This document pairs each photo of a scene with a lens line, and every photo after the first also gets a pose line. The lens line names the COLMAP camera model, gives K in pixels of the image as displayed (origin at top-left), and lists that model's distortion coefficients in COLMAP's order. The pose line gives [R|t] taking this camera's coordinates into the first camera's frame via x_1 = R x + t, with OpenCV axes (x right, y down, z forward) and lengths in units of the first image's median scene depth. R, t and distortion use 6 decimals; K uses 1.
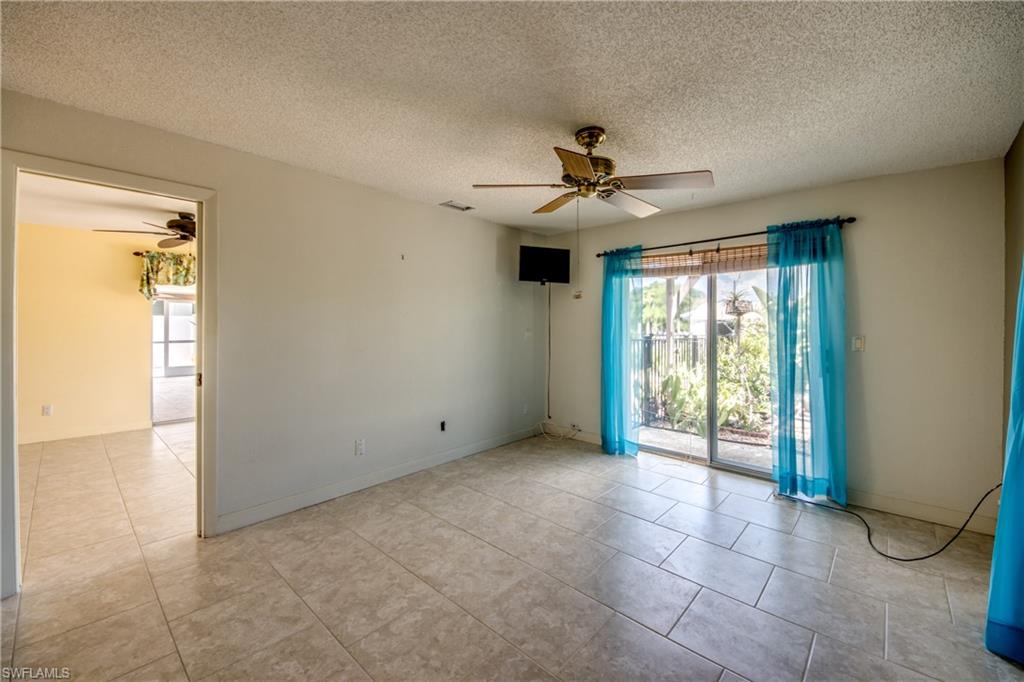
lens RADIAL K [[394.8, 0, 503.1], [0, 394.8, 311.9], [0, 0, 1]] dist [0.030612, -0.020638]
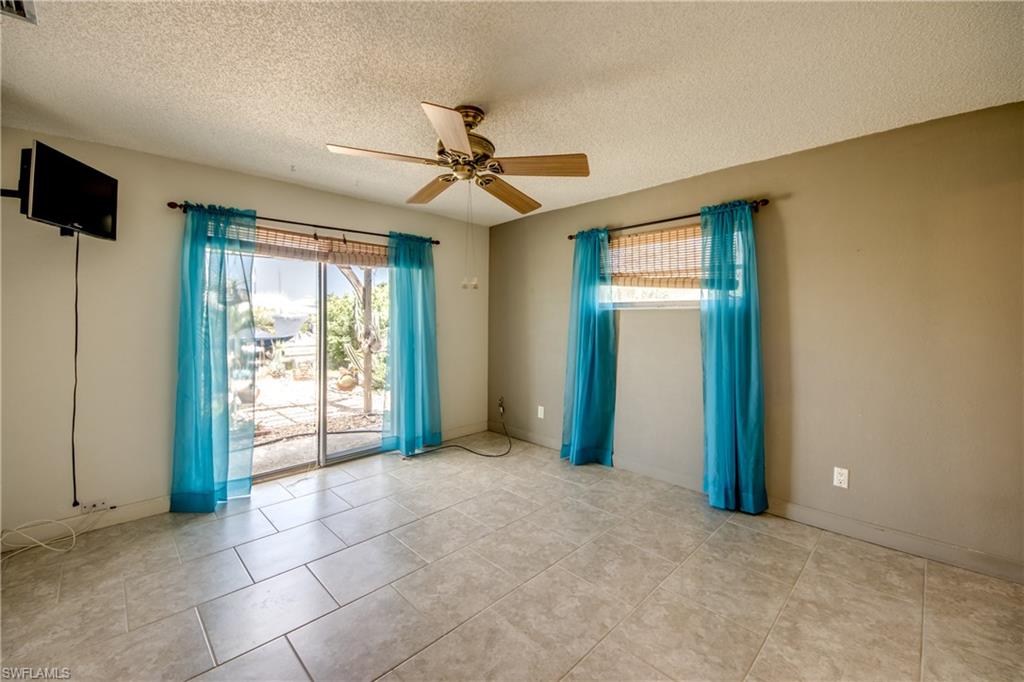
lens RADIAL K [[412.9, 0, 511.3], [0, 412.9, 314.7], [0, 0, 1]] dist [0.034411, -0.024486]
pose [[0.049034, 0.003162, 0.998792, -0.455001], [-0.030537, 0.999532, -0.001666, 0.015034], [-0.998330, -0.030418, 0.049107, 0.527491]]
